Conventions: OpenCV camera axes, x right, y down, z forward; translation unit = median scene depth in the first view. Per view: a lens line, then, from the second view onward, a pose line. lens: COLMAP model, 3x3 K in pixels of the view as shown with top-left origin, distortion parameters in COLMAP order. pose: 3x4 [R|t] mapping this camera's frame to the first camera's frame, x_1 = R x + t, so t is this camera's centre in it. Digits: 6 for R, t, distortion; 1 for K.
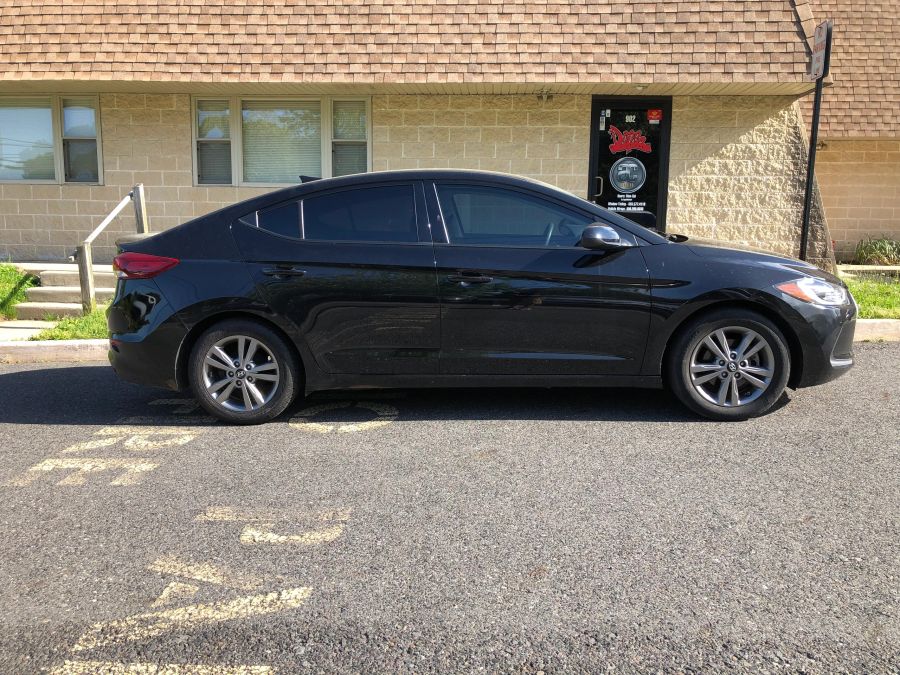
lens RADIAL K [[776.4, 0, 450.0], [0, 776.4, 327.2], [0, 0, 1]] dist [0.014721, -0.004406]
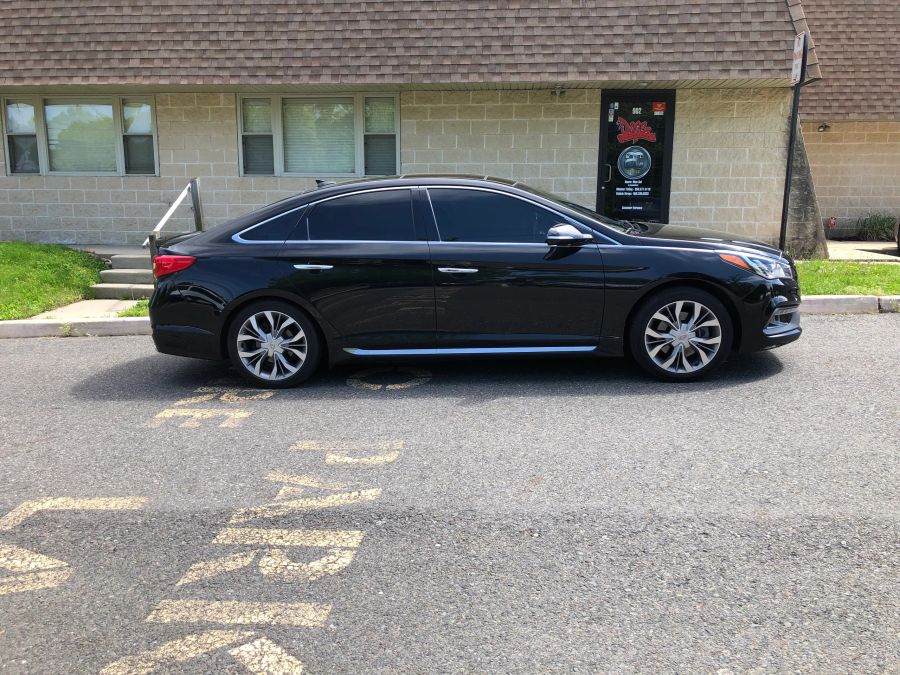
lens RADIAL K [[776.4, 0, 444.9], [0, 776.4, 329.5], [0, 0, 1]] dist [0.014721, -0.004406]
pose [[0.999454, -0.004020, -0.032803, -0.002685], [0.005269, 0.999260, 0.038091, -0.004763], [0.032626, -0.038243, 0.998736, -0.118578]]
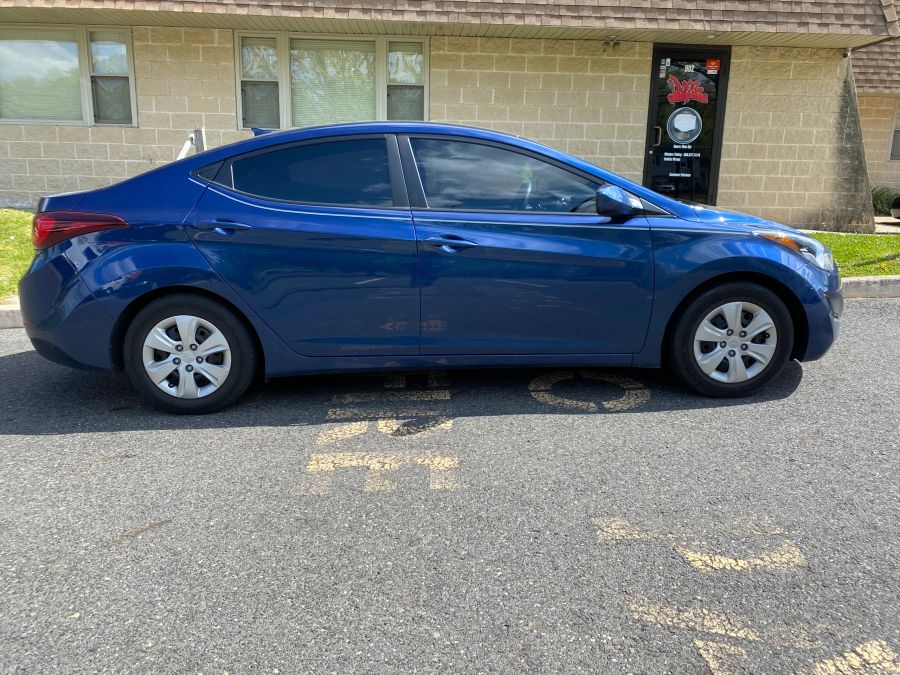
lens RADIAL K [[720.9, 0, 453.1], [0, 720.9, 324.1], [0, 0, 1]] dist [0.019598, -0.022902]
pose [[0.993968, -0.013092, 0.108887, -0.190132], [0.004677, 0.997006, 0.077180, -0.013713], [-0.109572, -0.076205, 0.991053, 0.091590]]
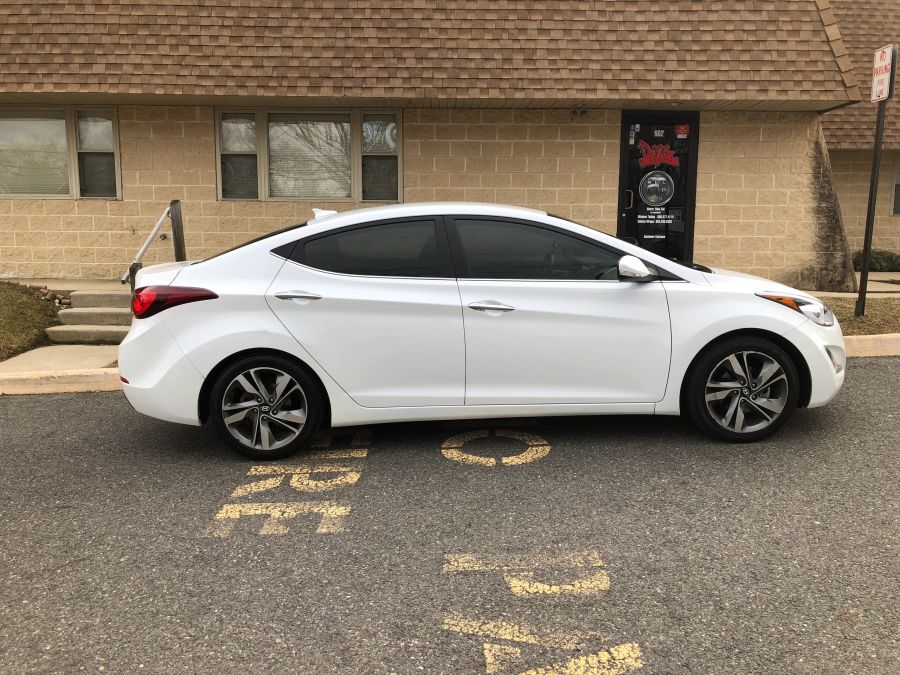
lens RADIAL K [[776.4, 0, 450.0], [0, 776.4, 322.1], [0, 0, 1]] dist [0.014721, -0.004406]
pose [[0.996972, -0.015811, 0.076133, -0.131349], [0.016526, 0.999825, -0.008779, -0.018006], [-0.075981, 0.010011, 0.997059, 0.009898]]
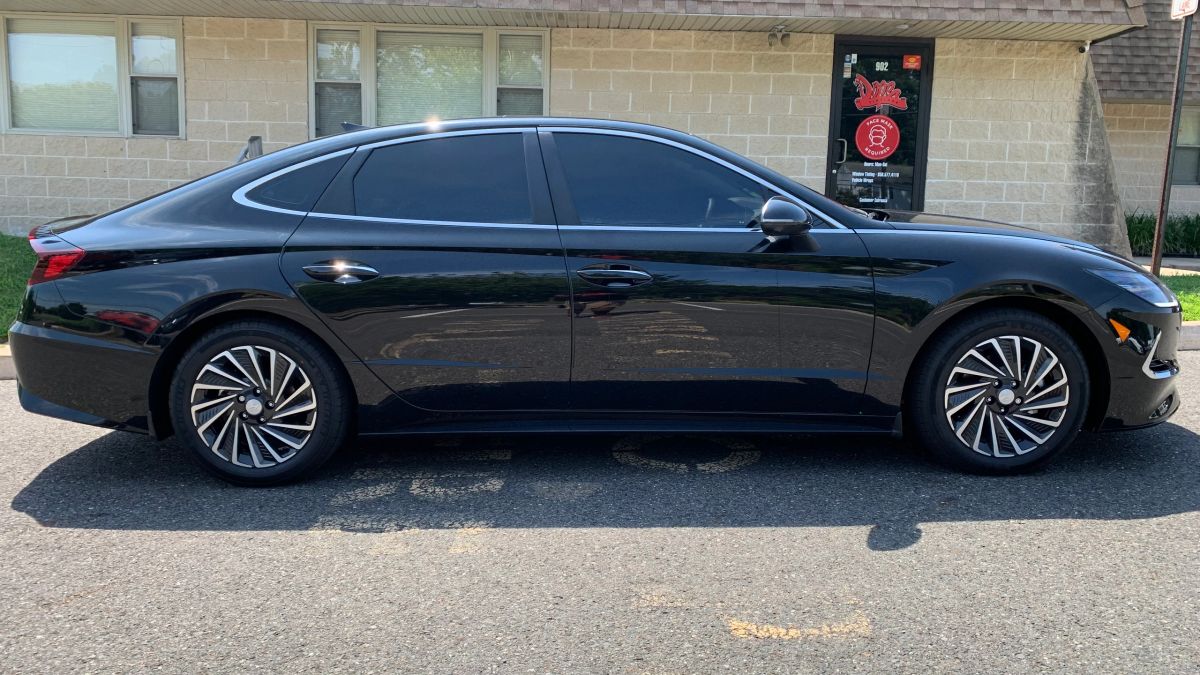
lens RADIAL K [[970.1, 0, 590.2], [0, 970.1, 321.4], [0, 0, 1]] dist [0.009989, -0.006803]
pose [[0.997176, 0.003590, 0.075017, -0.145117], [-0.002733, 0.999930, -0.011533, 0.002300], [-0.075053, 0.011296, 0.997116, 0.049413]]
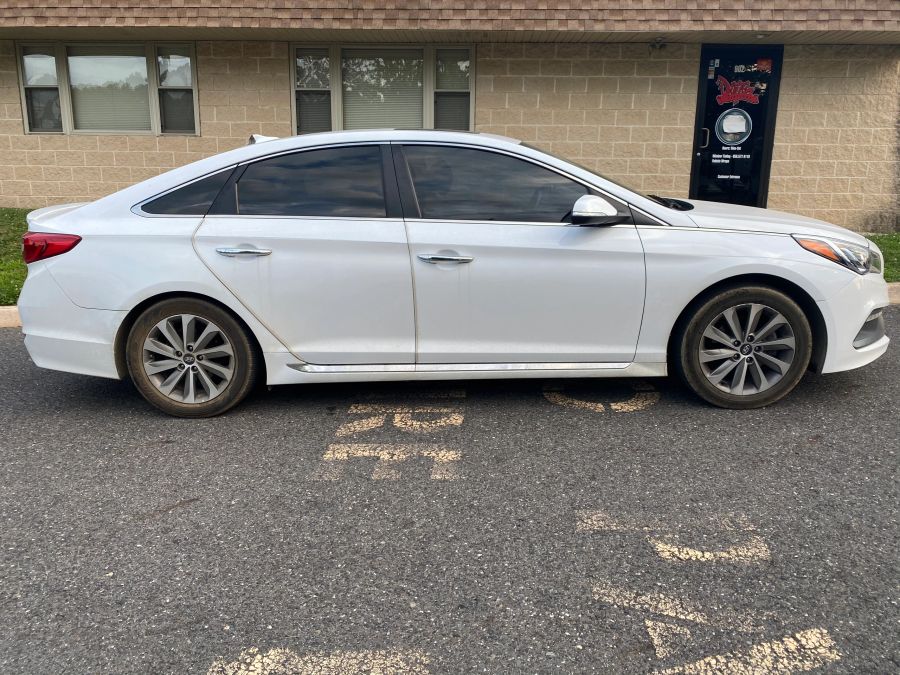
lens RADIAL K [[720.9, 0, 446.4], [0, 720.9, 330.2], [0, 0, 1]] dist [0.019598, -0.022902]
pose [[0.999908, -0.002040, 0.013407, -0.165248], [0.000884, 0.996321, 0.085698, -0.017034], [-0.013532, -0.085678, 0.996231, 0.065749]]
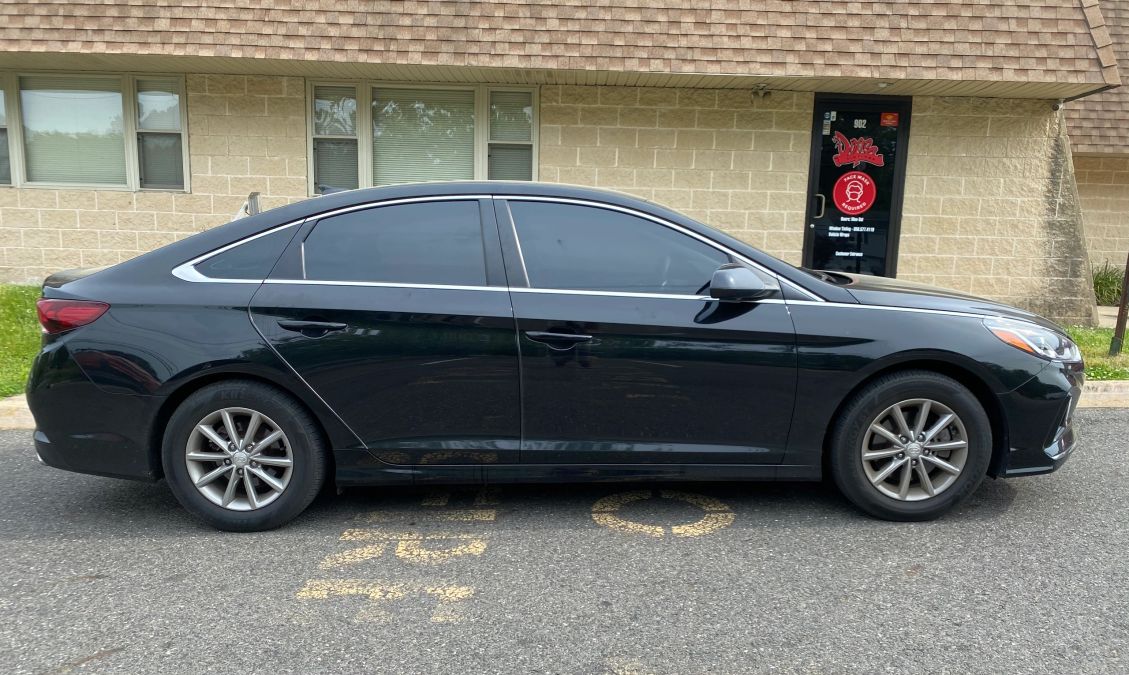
lens RADIAL K [[905.7, 0, 571.0], [0, 905.7, 409.8], [0, 0, 1]] dist [0.020160, -0.029381]
pose [[0.997894, 0.004376, 0.064713, -0.139386], [-0.007462, 0.998842, 0.047523, -0.012836], [-0.064430, -0.047906, 0.996772, 0.064697]]
